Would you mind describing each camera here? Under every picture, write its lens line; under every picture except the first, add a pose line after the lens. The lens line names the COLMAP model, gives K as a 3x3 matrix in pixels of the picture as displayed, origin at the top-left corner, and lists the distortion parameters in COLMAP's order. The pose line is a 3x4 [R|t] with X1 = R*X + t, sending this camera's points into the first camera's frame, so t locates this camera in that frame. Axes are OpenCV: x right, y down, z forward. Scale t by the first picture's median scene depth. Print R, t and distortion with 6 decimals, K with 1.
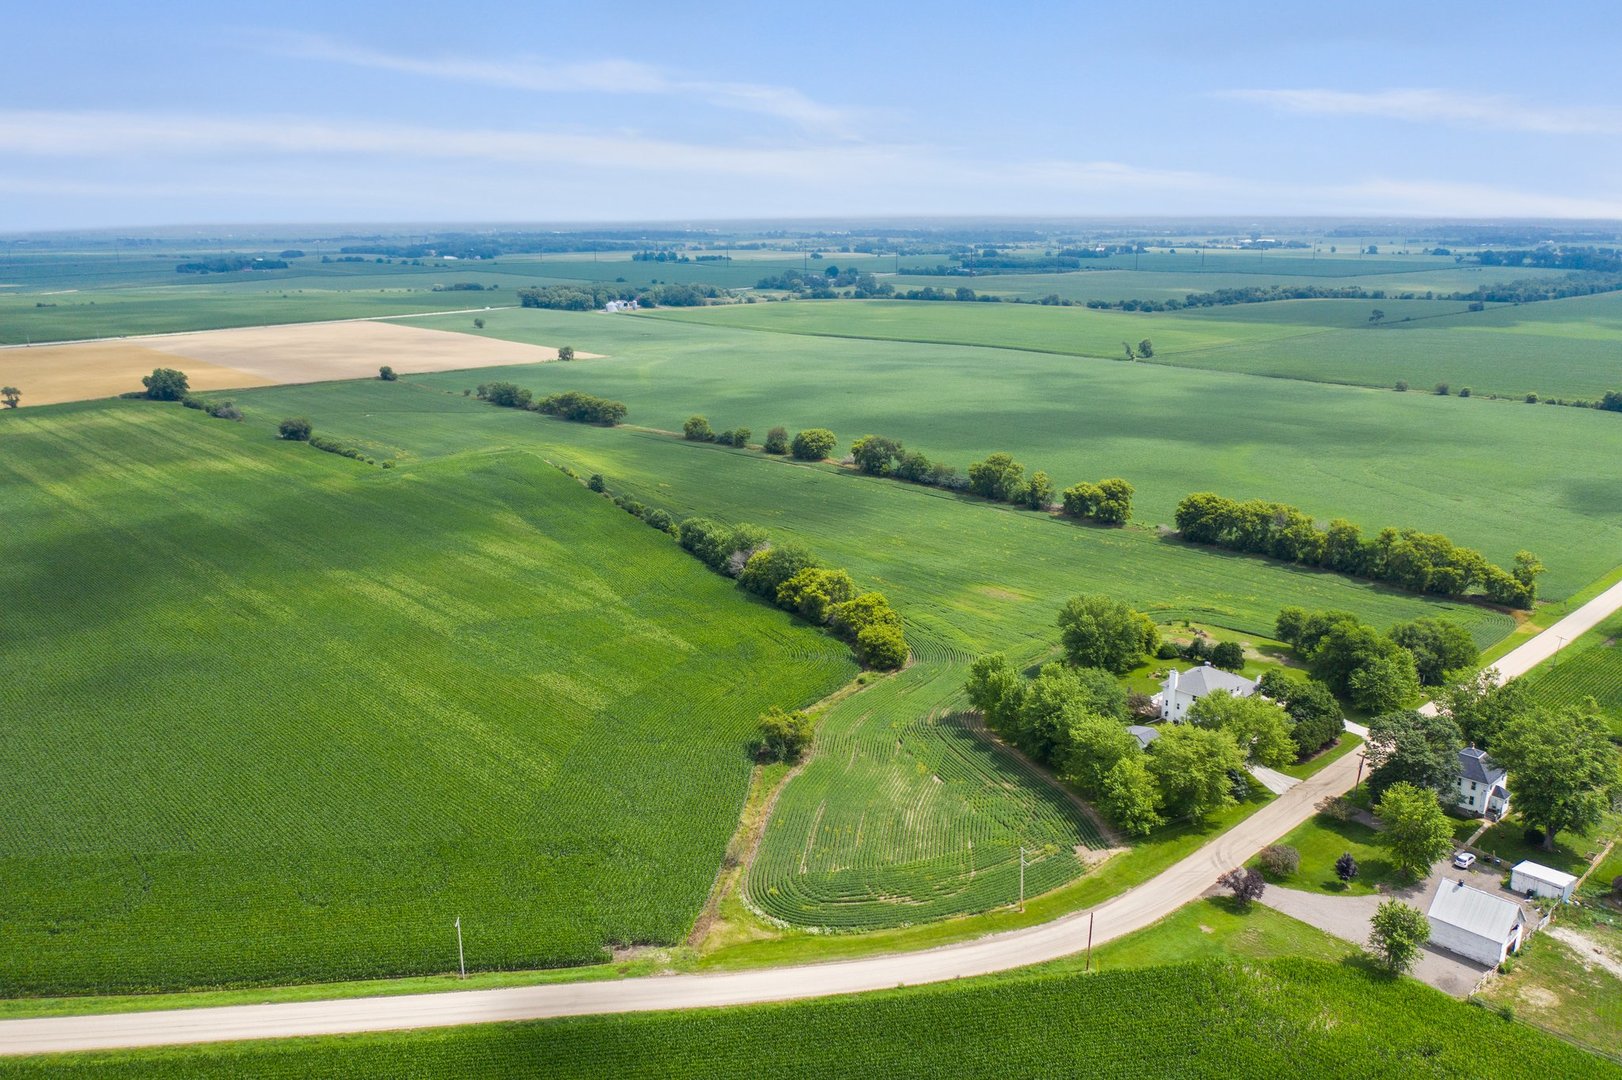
lens RADIAL K [[1261.3, 0, 811.0], [0, 1261.3, 540.0], [0, 0, 1]] dist [-0.033007, 0.008770]
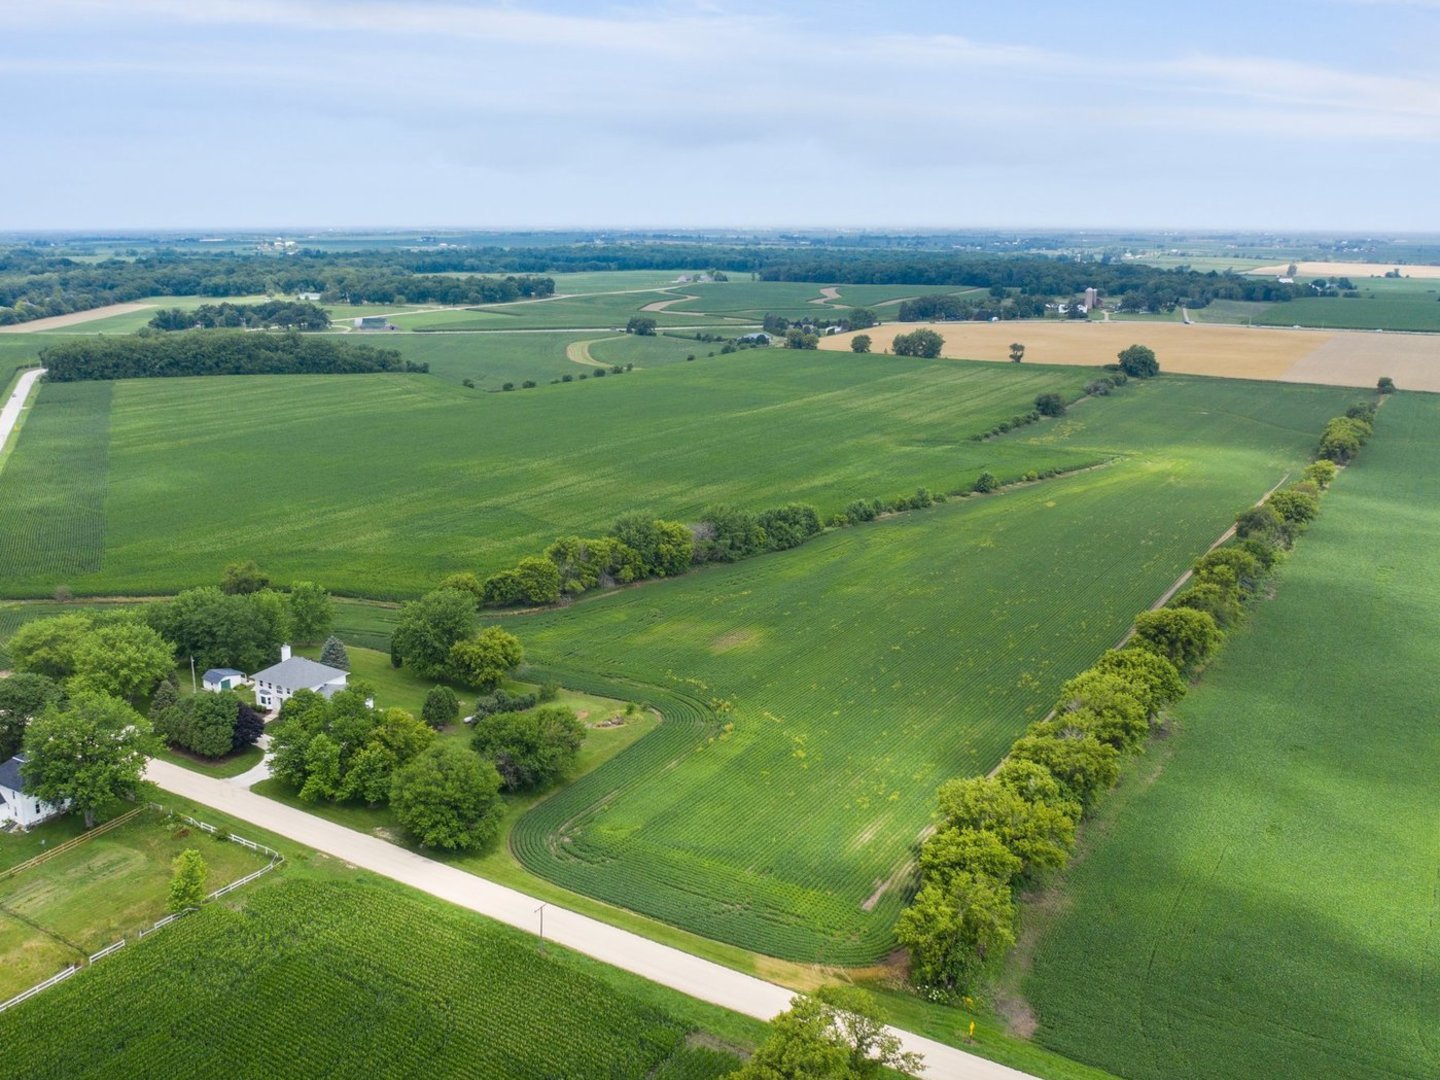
lens RADIAL K [[1287.2, 0, 649.2], [0, 1287.2, 540.4], [0, 0, 1]] dist [-0.032111, 0.002362]
pose [[0.244363, 0.239608, -0.939614, 0.436027], [-0.243336, 0.953137, 0.179772, -0.074798], [0.938656, 0.184712, 0.291217, 0.334042]]
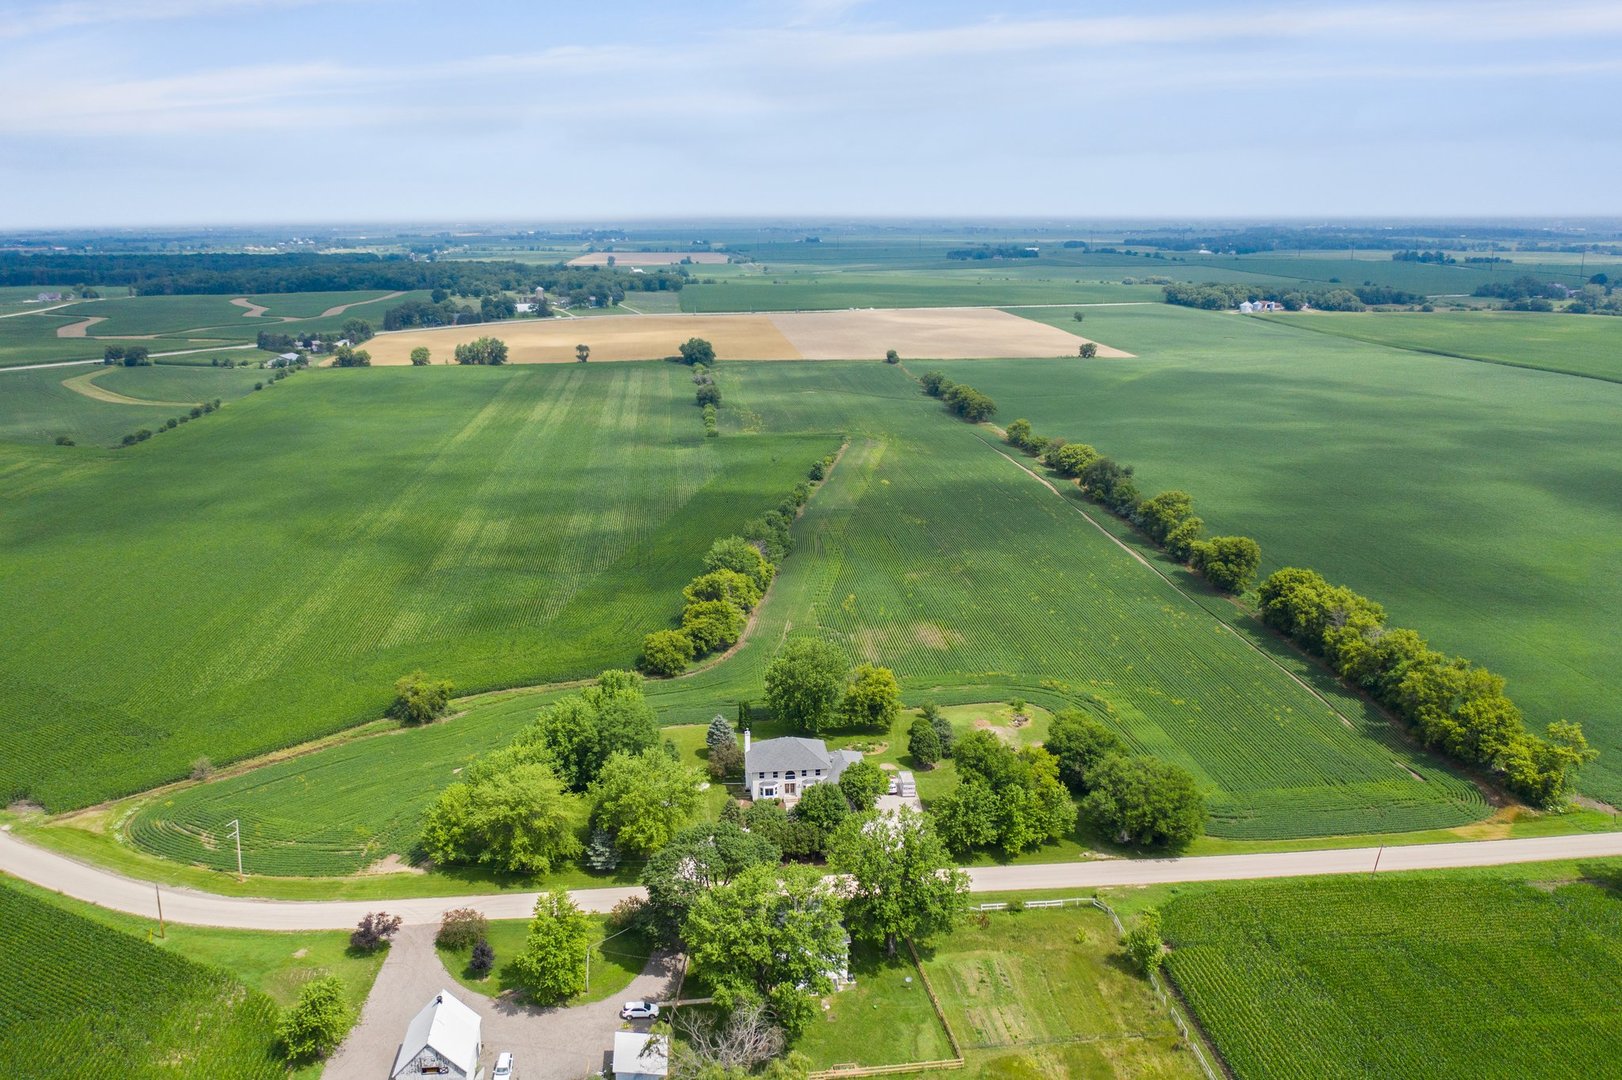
lens RADIAL K [[1261.3, 0, 811.0], [0, 1261.3, 540.0], [0, 0, 1]] dist [-0.033007, 0.008770]
pose [[0.803025, 0.151133, -0.576463, 0.282864], [-0.148120, 0.987571, 0.052580, -0.028348], [0.577244, 0.043163, 0.815430, 0.105421]]
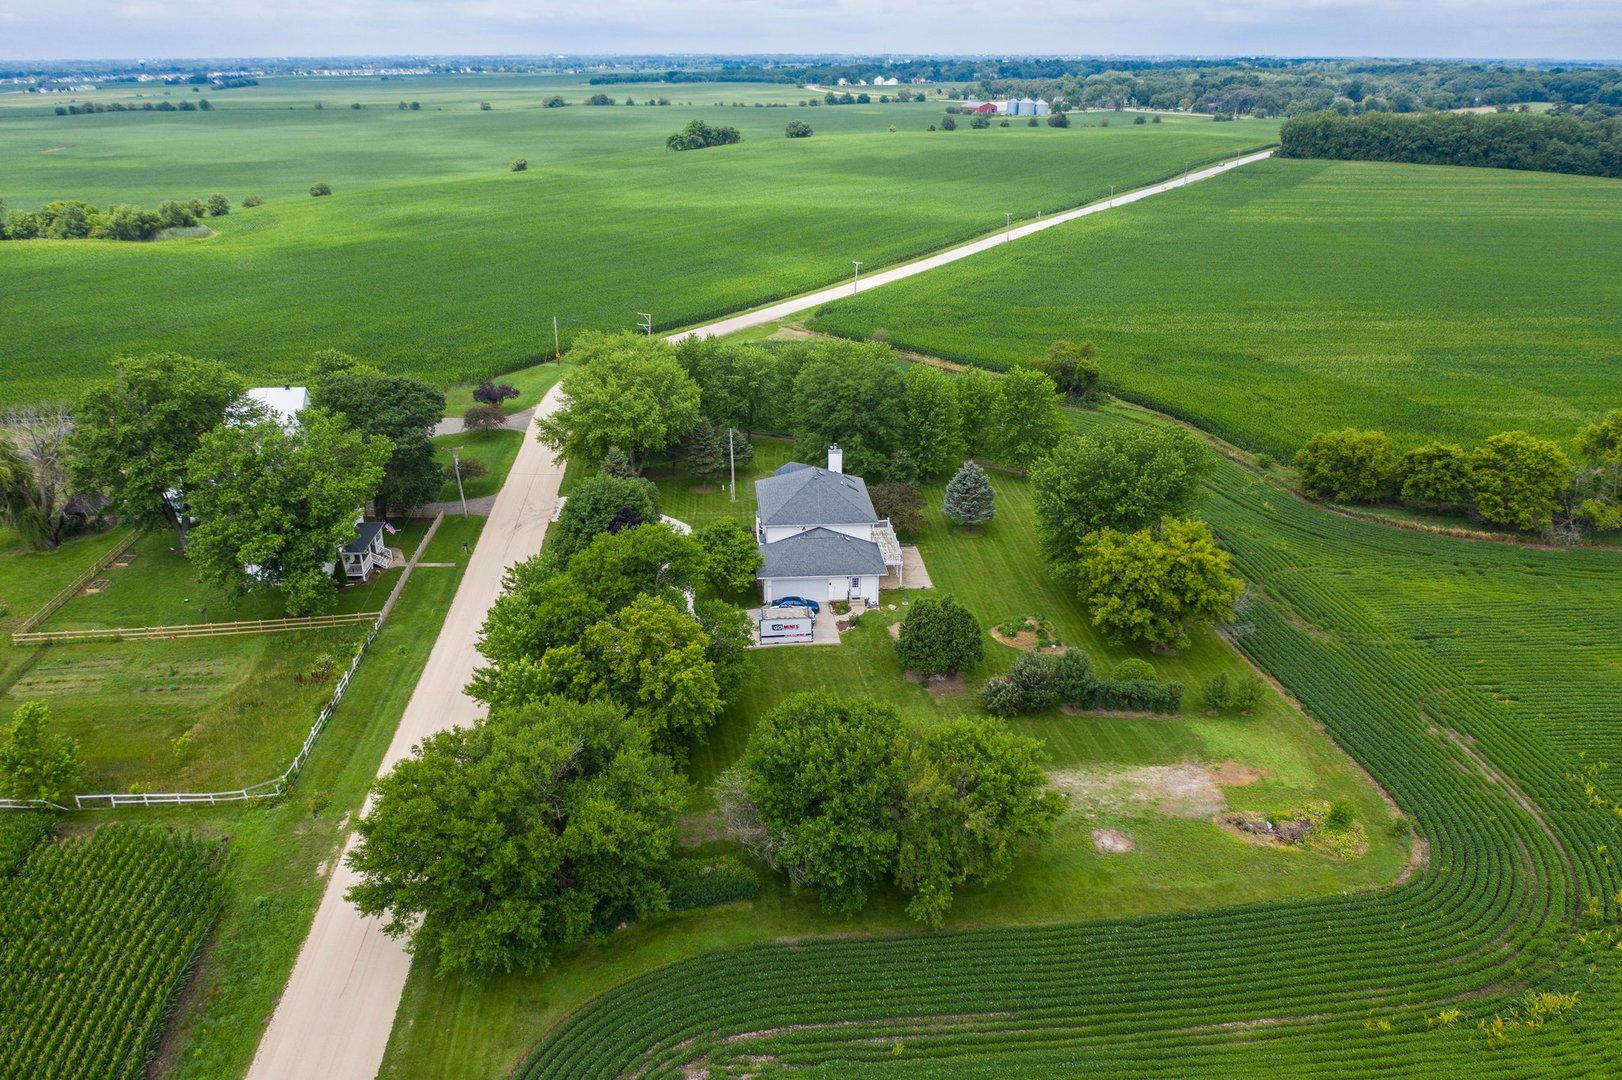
lens RADIAL K [[1261.3, 0, 811.0], [0, 1261.3, 540.0], [0, 0, 1]] dist [-0.033007, 0.008770]
pose [[-0.624617, 0.291851, -0.724346, 0.253307], [-0.189013, 0.843464, 0.502835, -0.048947], [0.757712, 0.450990, -0.471678, 0.437761]]
